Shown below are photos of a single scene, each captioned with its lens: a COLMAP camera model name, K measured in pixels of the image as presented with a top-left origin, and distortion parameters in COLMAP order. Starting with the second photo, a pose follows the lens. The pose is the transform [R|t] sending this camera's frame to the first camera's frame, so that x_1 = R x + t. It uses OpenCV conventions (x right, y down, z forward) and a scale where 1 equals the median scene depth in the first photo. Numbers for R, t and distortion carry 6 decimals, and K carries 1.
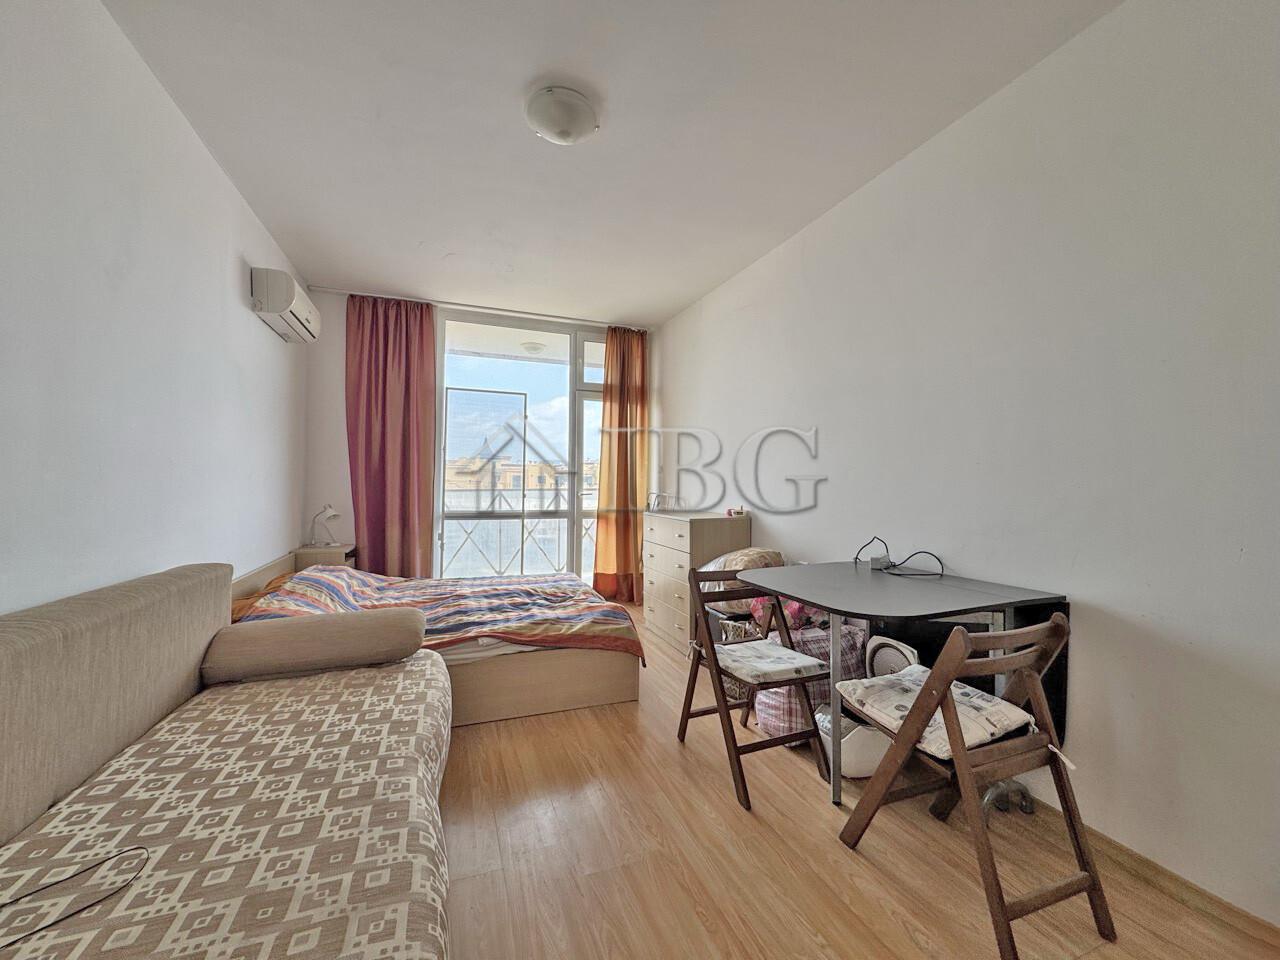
lens RADIAL K [[510.1, 0, 637.9], [0, 510.1, 478.5], [0, 0, 1]] dist [-0.001158, 0.000055]
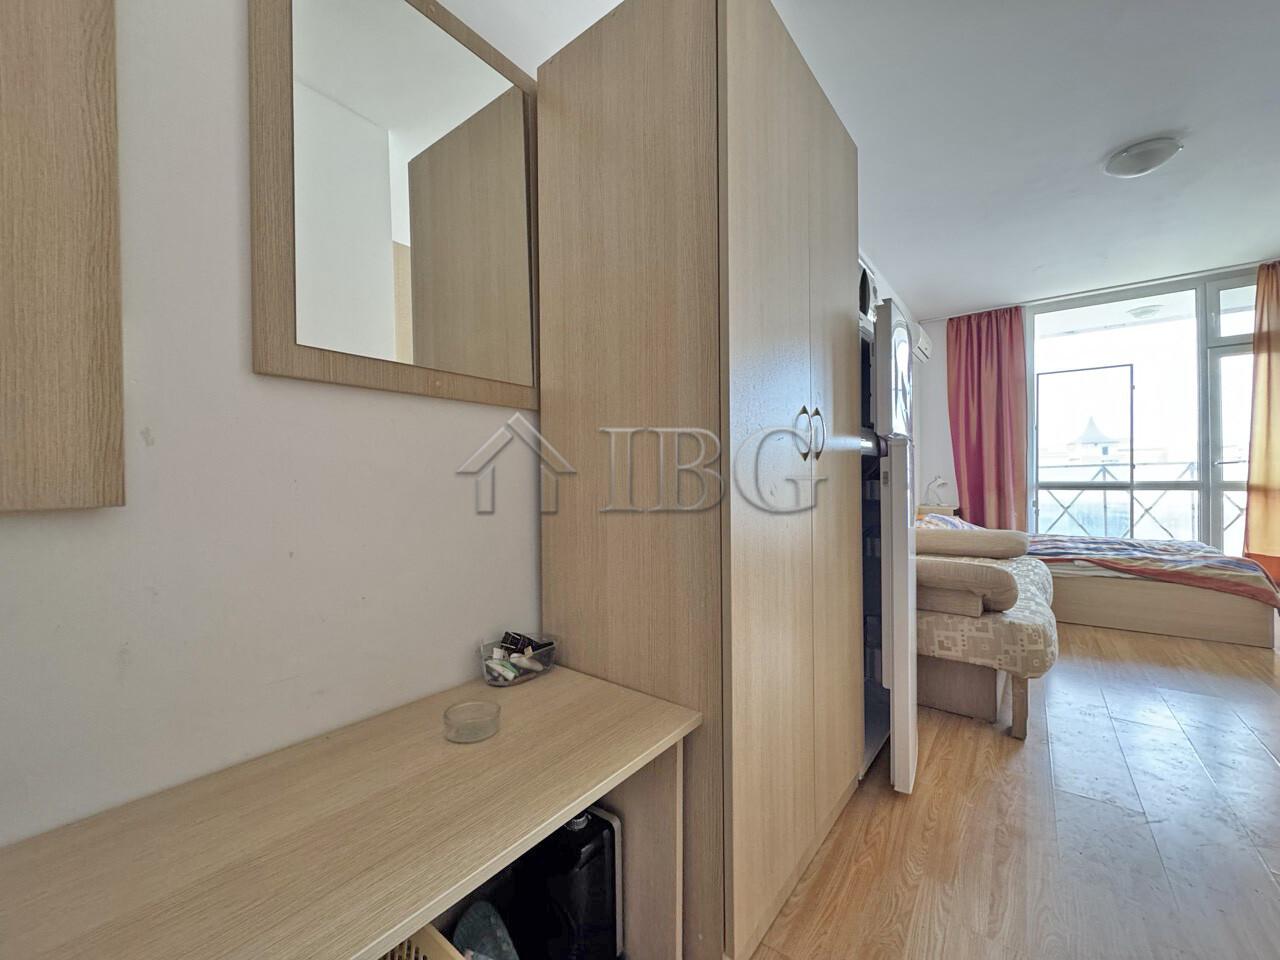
lens RADIAL K [[510.1, 0, 637.9], [0, 510.1, 478.5], [0, 0, 1]] dist [-0.001158, 0.000055]
pose [[0.524472, -0.017389, -0.851250, 0.127653], [0.024665, 0.999682, -0.005224, 0.041301], [0.851070, -0.018256, 0.524734, -0.376711]]
